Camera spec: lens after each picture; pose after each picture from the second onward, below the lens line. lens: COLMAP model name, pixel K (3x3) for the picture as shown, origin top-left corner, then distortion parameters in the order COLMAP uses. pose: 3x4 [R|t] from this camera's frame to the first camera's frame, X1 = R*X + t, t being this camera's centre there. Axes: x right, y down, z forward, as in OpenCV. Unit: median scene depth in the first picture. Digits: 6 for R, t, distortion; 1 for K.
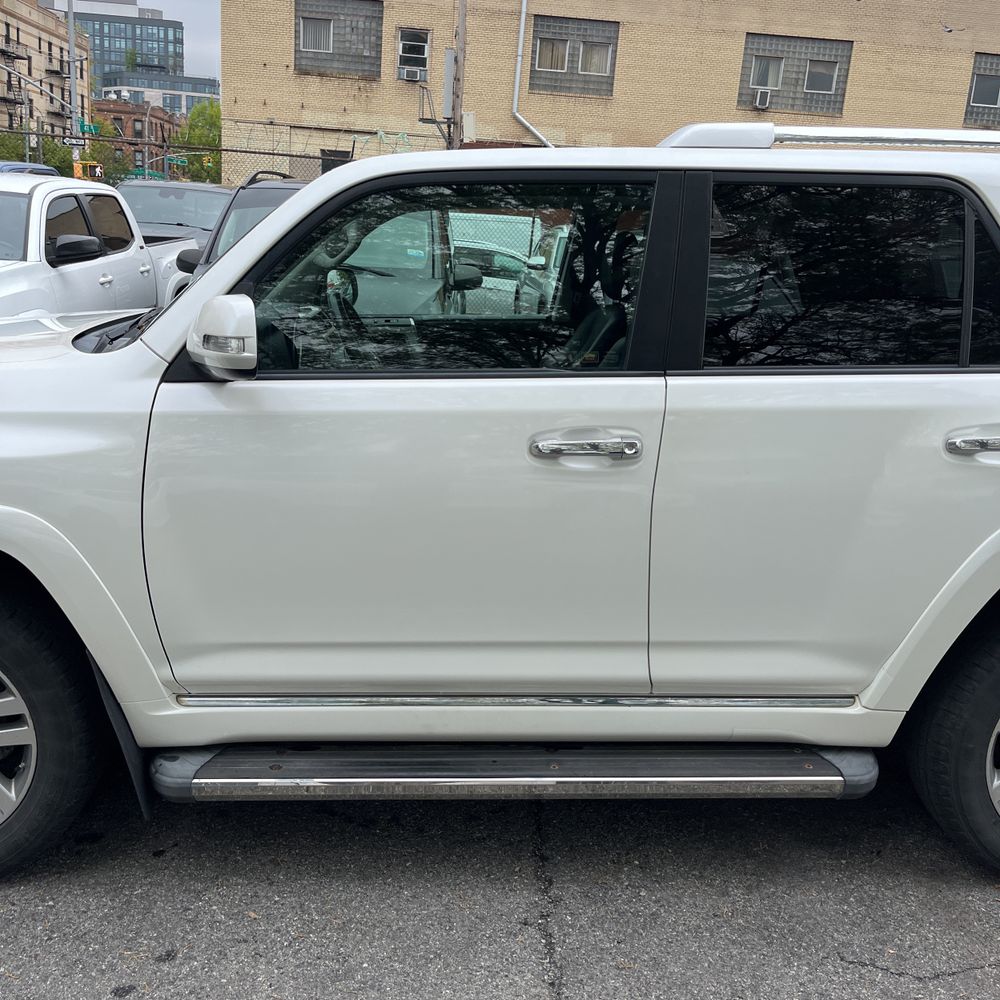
lens RADIAL K [[1011.5, 0, 491.7], [0, 1011.5, 491.4], [0, 0, 1]] dist [0.021186, 0.000000]
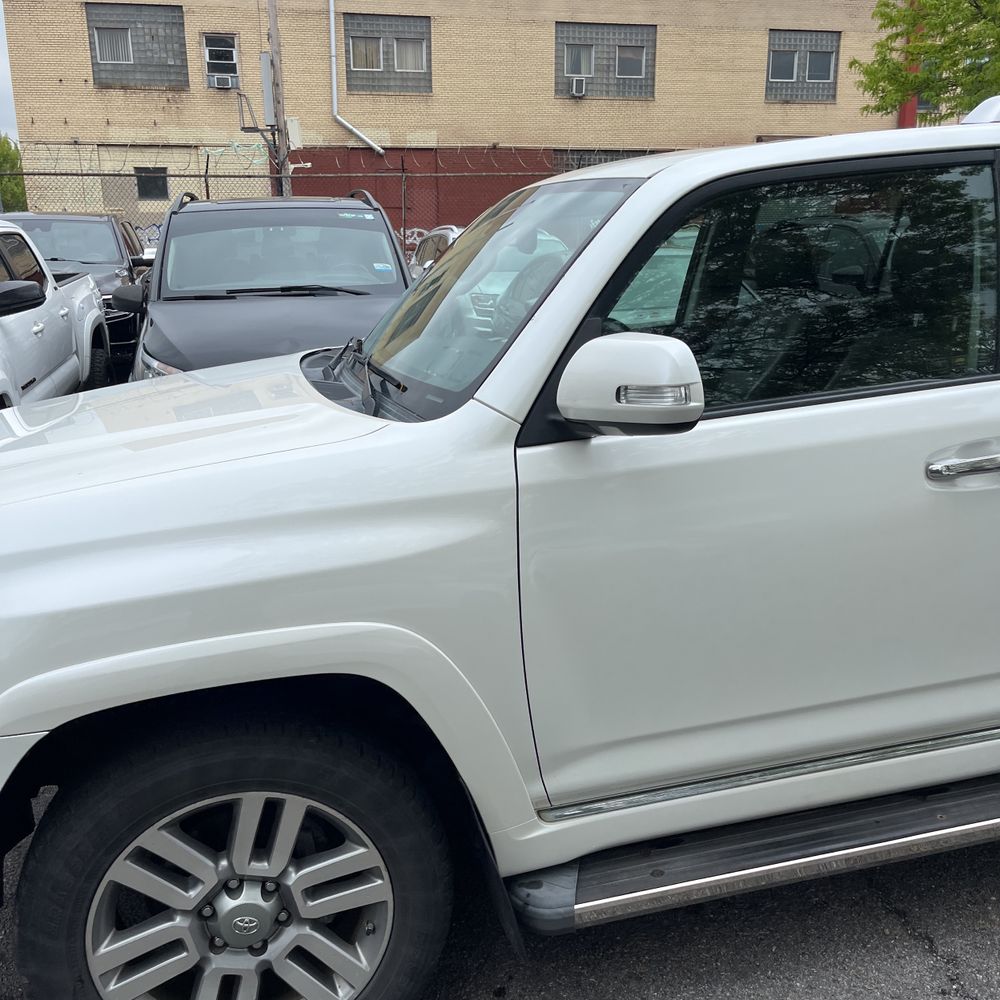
lens RADIAL K [[1011.5, 0, 491.1], [0, 1011.5, 509.5], [0, 0, 1]] dist [0.021186, 0.000000]
pose [[0.979512, -0.125641, 0.157386, -0.032893], [0.123036, 0.992056, 0.026227, -0.005563], [-0.159431, -0.006325, 0.987189, 0.012499]]
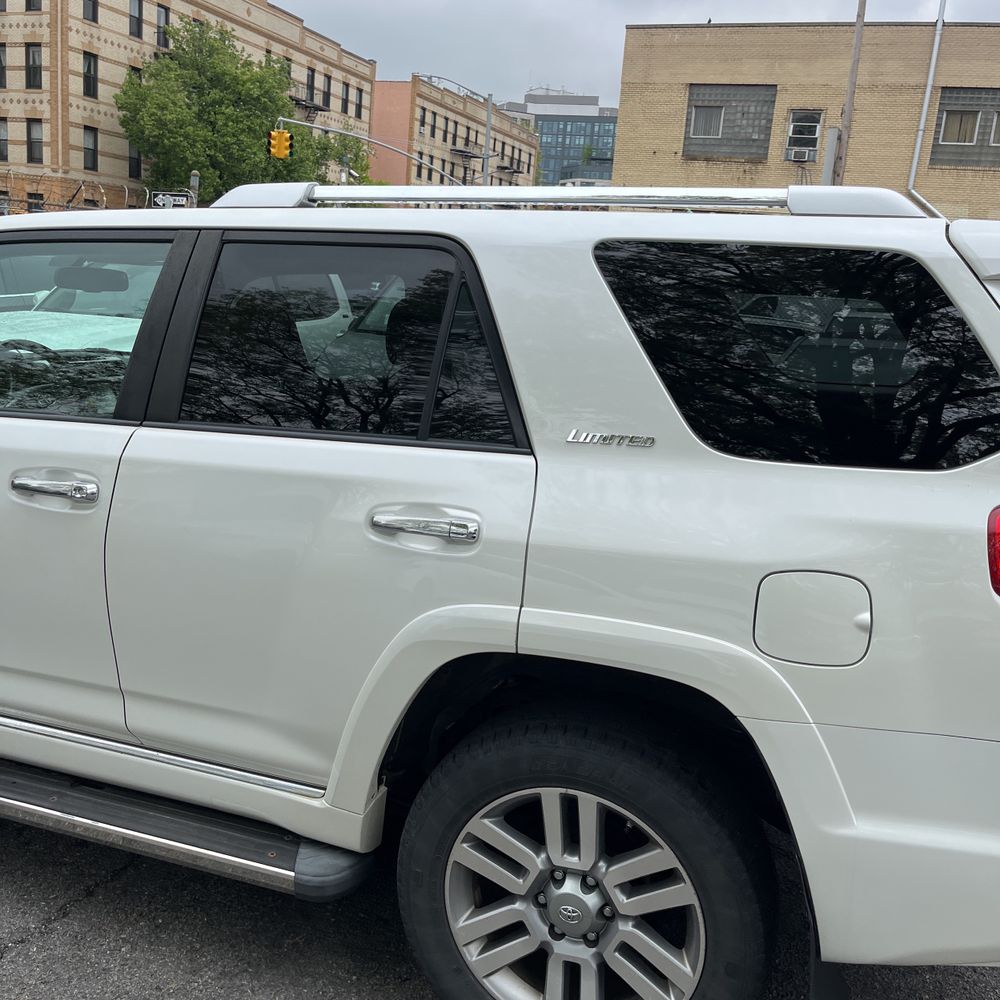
lens RADIAL K [[1011.5, 0, 501.8], [0, 1011.5, 495.1], [0, 0, 1]] dist [0.021186, 0.000000]
pose [[0.918964, 0.087939, -0.384411, 0.063723], [-0.115473, 0.992097, -0.049092, -0.002653], [0.377056, 0.089503, 0.921856, 0.014377]]
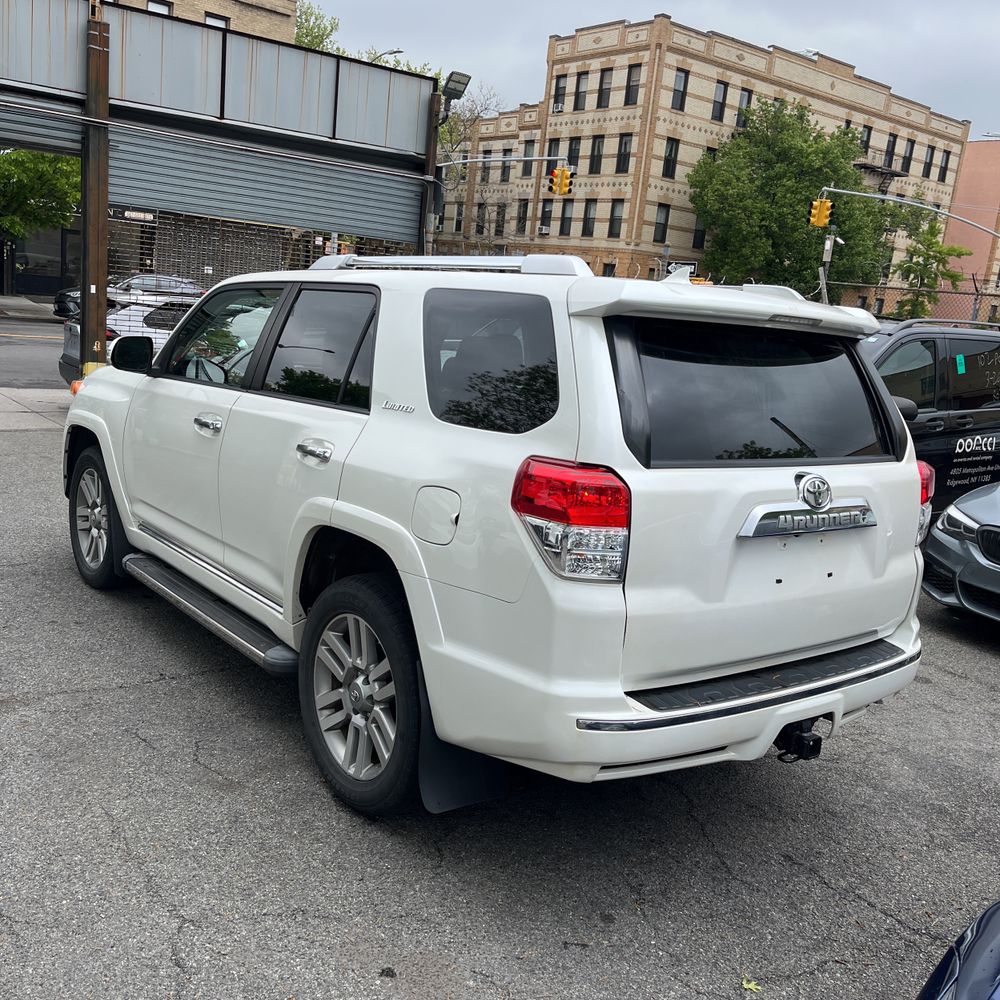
lens RADIAL K [[1011.5, 0, 490.7], [0, 1011.5, 509.7], [0, 0, 1]] dist [0.021186, 0.000000]
pose [[0.567516, 0.165449, -0.806568, 0.133974], [-0.266852, 0.963686, 0.009916, -0.003305], [0.778920, 0.209607, 0.591058, 0.022480]]
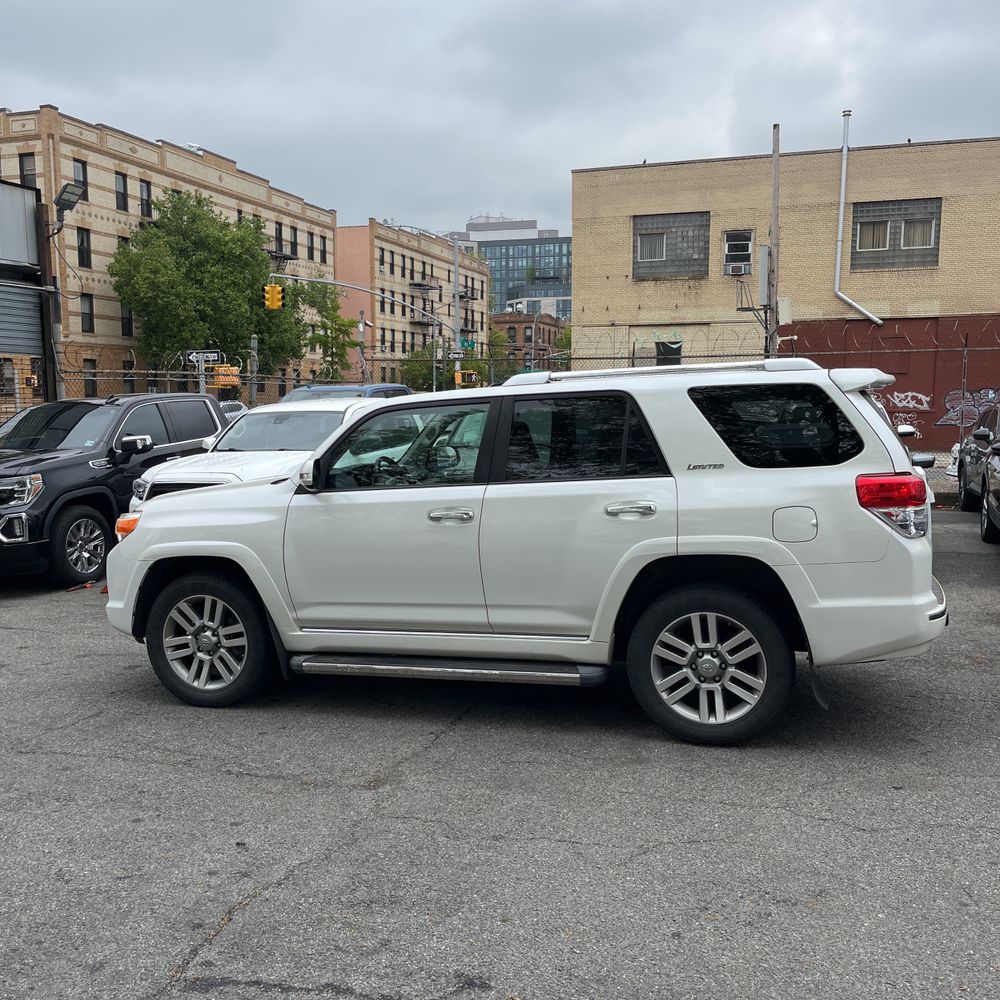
lens RADIAL K [[1011.5, 0, 496.0], [0, 1011.5, 514.9], [0, 0, 1]] dist [0.021186, 0.000000]
pose [[0.931236, -0.028950, -0.363265, 0.071467], [-0.025353, 0.989277, -0.143833, 0.019789], [0.363534, 0.143152, 0.920517, -0.075931]]
